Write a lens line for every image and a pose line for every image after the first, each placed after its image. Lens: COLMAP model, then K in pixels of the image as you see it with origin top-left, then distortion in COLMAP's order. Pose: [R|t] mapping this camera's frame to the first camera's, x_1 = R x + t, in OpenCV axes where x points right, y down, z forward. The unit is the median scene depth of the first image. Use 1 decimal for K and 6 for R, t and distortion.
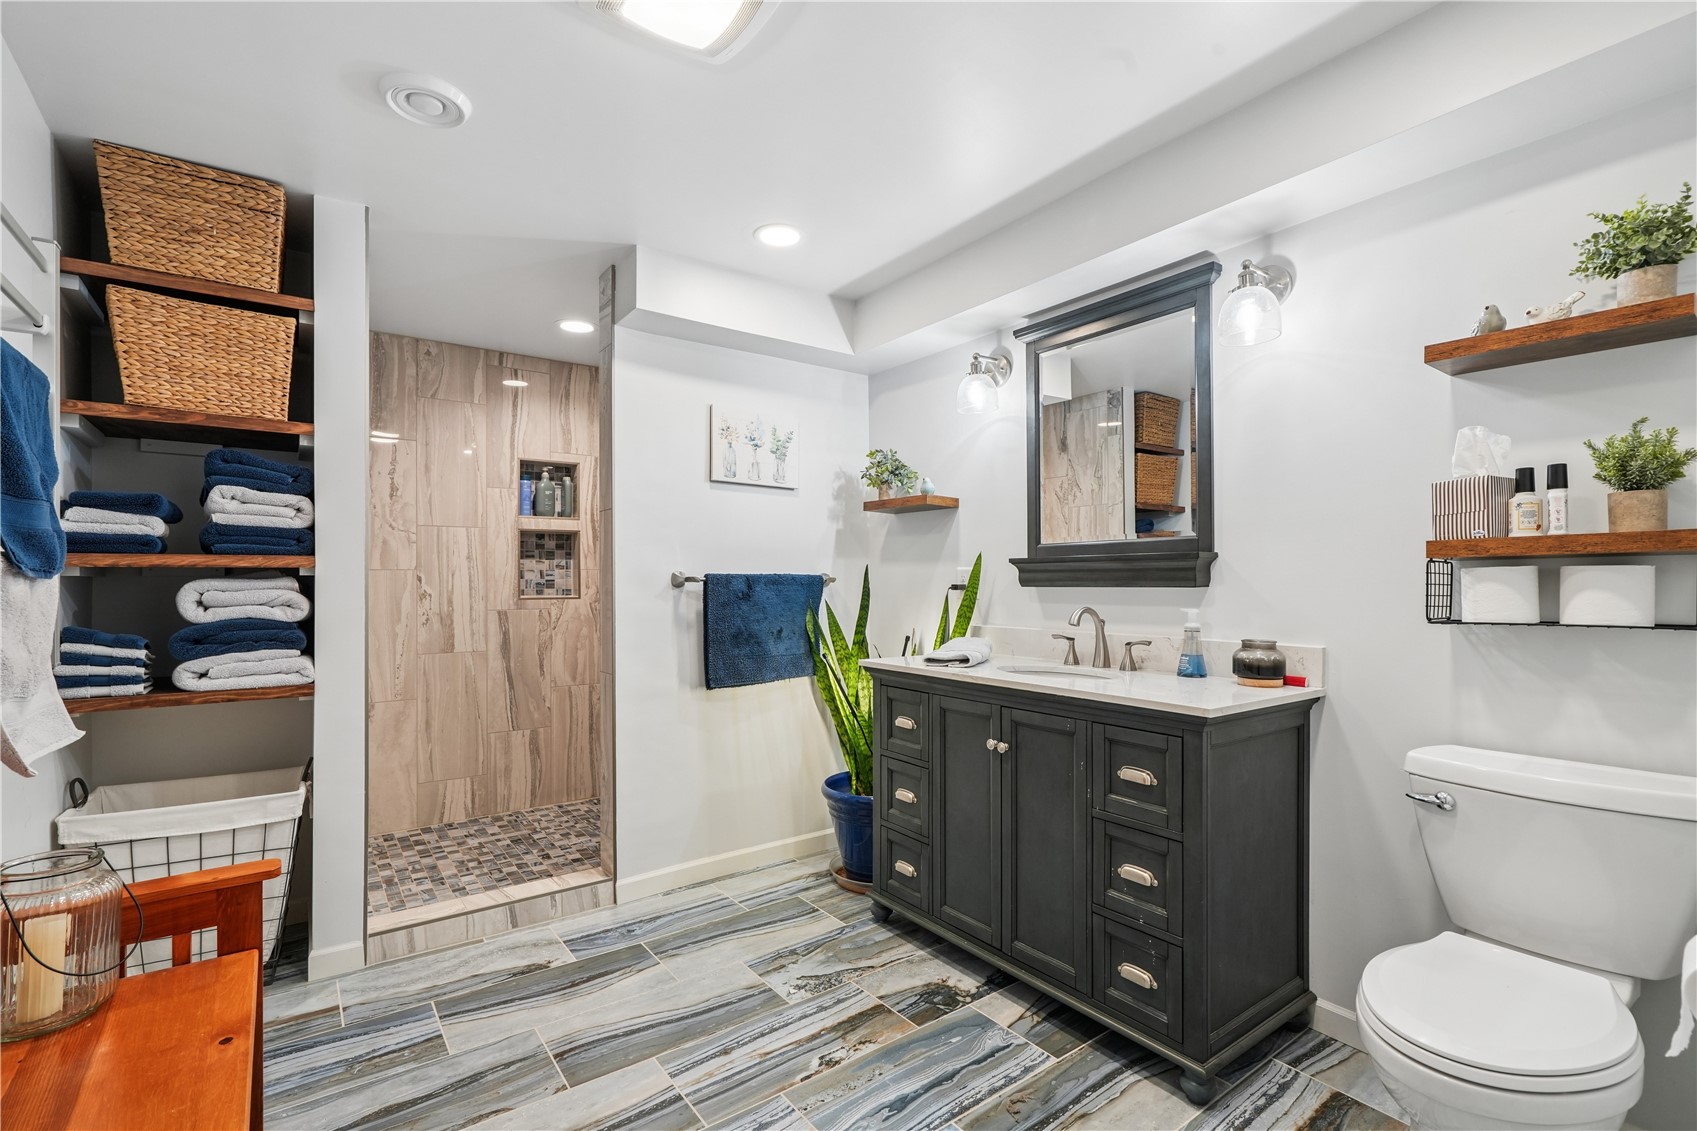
lens RADIAL K [[770.5, 0, 842.9], [0, 770.5, 570.6], [0, 0, 1]] dist [-0.001942, 0.000603]
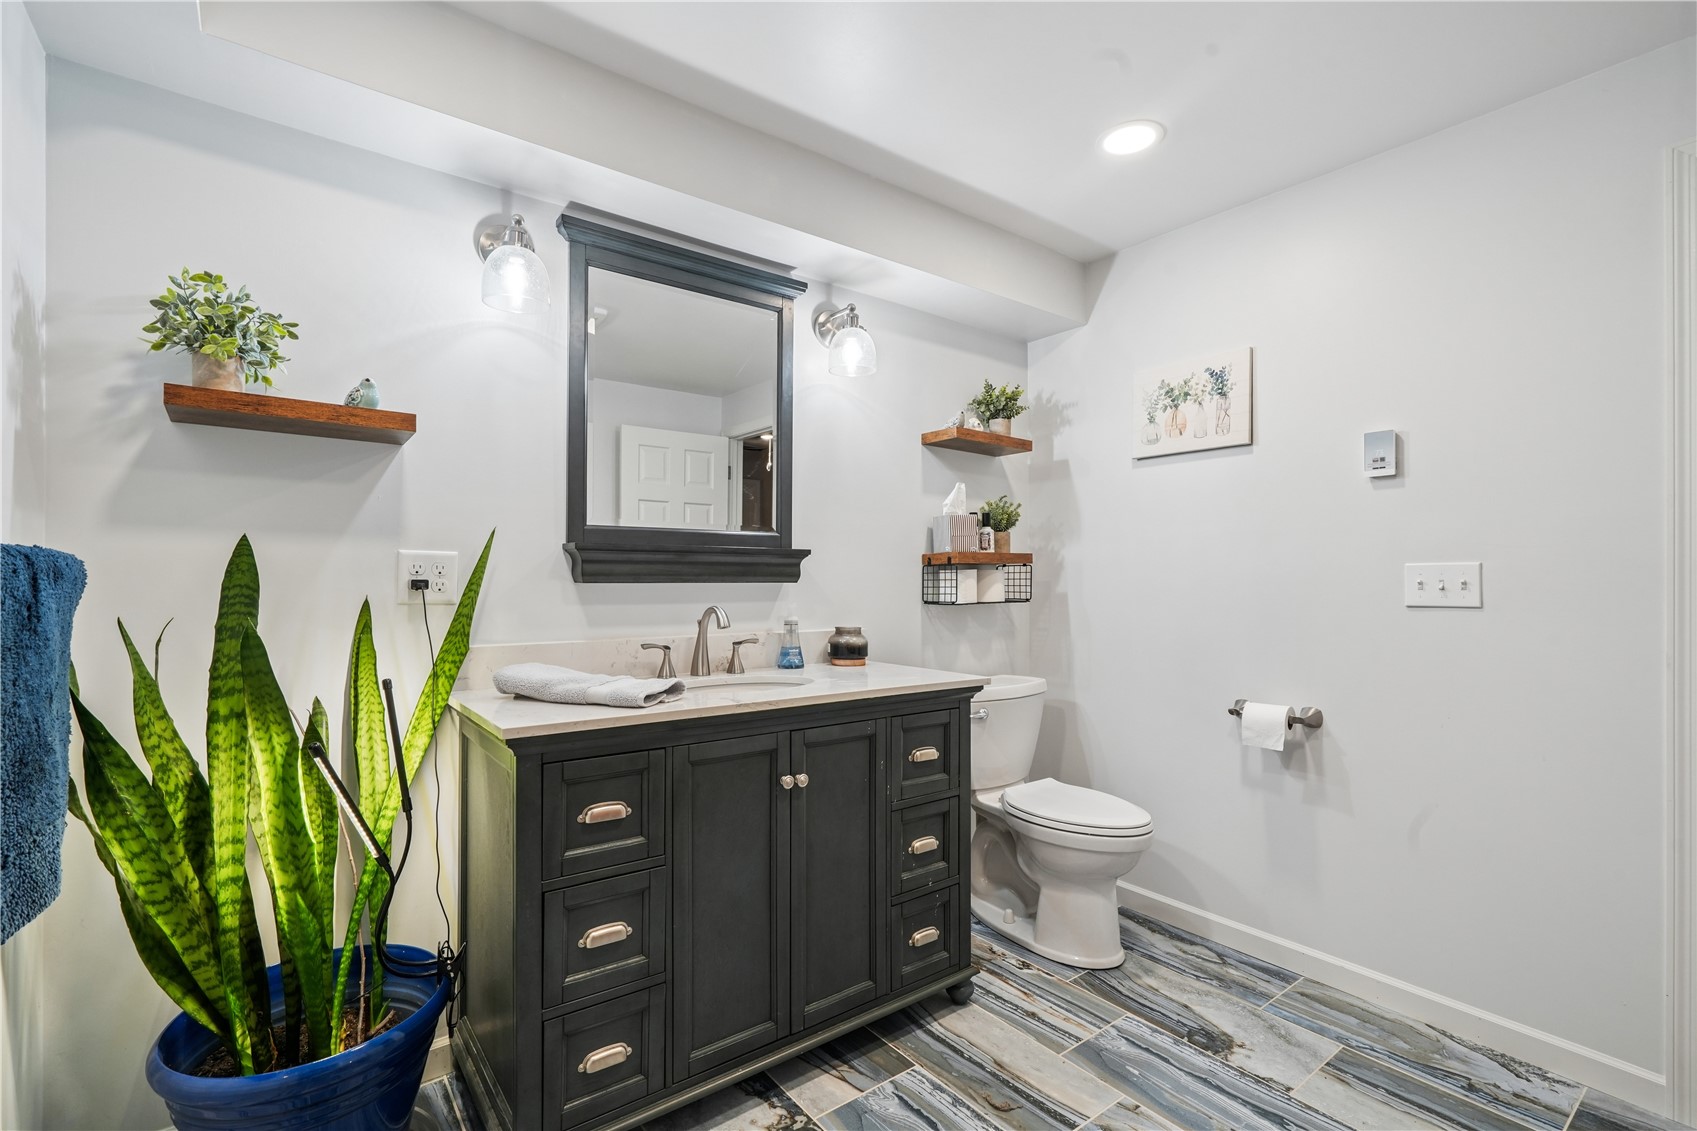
lens RADIAL K [[770.5, 0, 842.9], [0, 770.5, 570.6], [0, 0, 1]] dist [-0.001942, 0.000603]
pose [[-0.029733, 0.011516, 0.999492, -0.617835], [-0.018687, 0.999752, -0.012075, 0.017274], [-0.999383, -0.019036, -0.029510, 0.995959]]
